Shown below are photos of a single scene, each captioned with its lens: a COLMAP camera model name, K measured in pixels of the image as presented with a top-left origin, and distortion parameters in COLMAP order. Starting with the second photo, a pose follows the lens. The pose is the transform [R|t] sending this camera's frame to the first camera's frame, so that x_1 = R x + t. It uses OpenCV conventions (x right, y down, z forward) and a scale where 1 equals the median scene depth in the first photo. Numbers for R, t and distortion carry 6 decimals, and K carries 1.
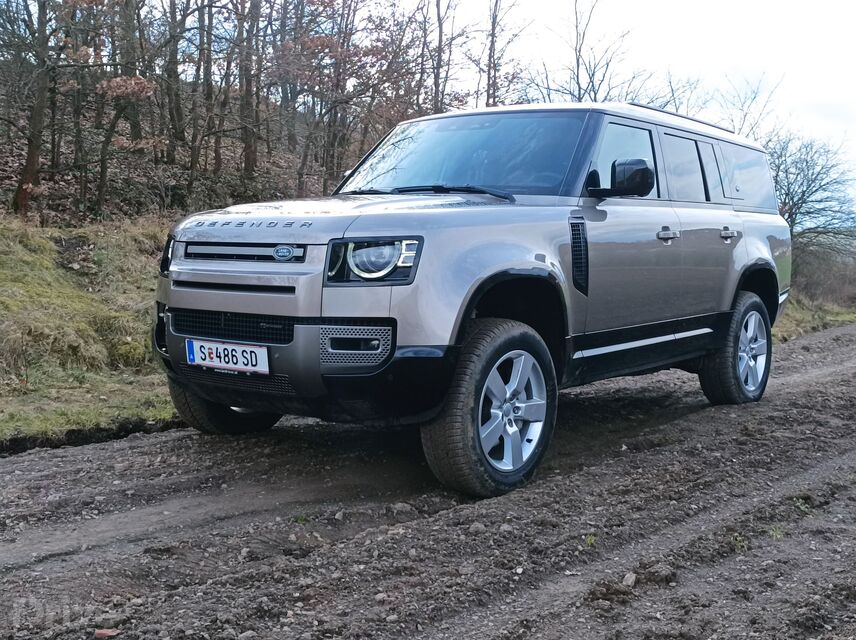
lens RADIAL K [[1051.8, 0, 429.5], [0, 1051.8, 320.4], [0, 0, 1]] dist [0.042283, 0.000000]
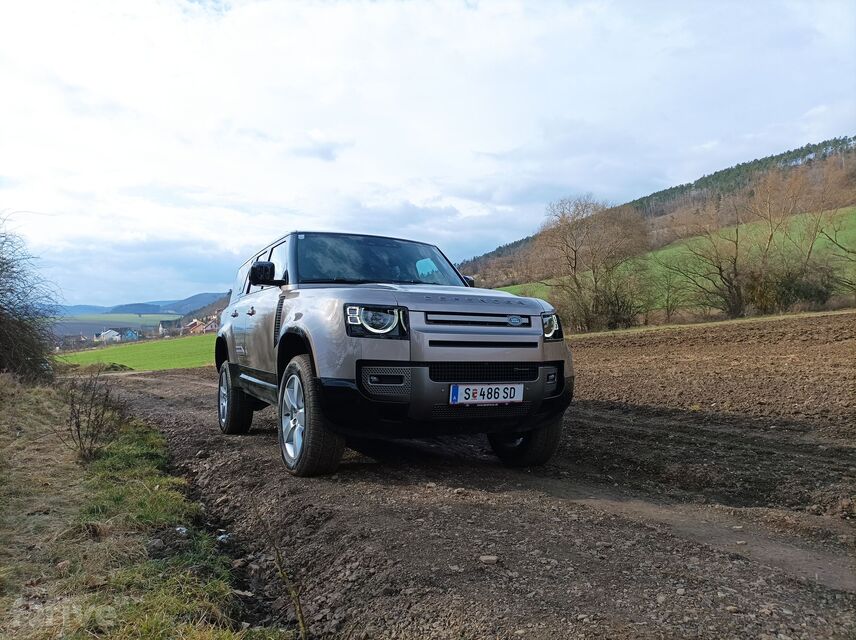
lens RADIAL K [[647.4, 0, 426.1], [0, 647.4, 316.6], [0, 0, 1]] dist [0.044066, -0.007767]
pose [[0.446012, 0.033204, 0.894411, -1.019846], [0.062396, 0.995727, -0.068080, -0.014678], [-0.892849, 0.086172, 0.442034, 0.699071]]
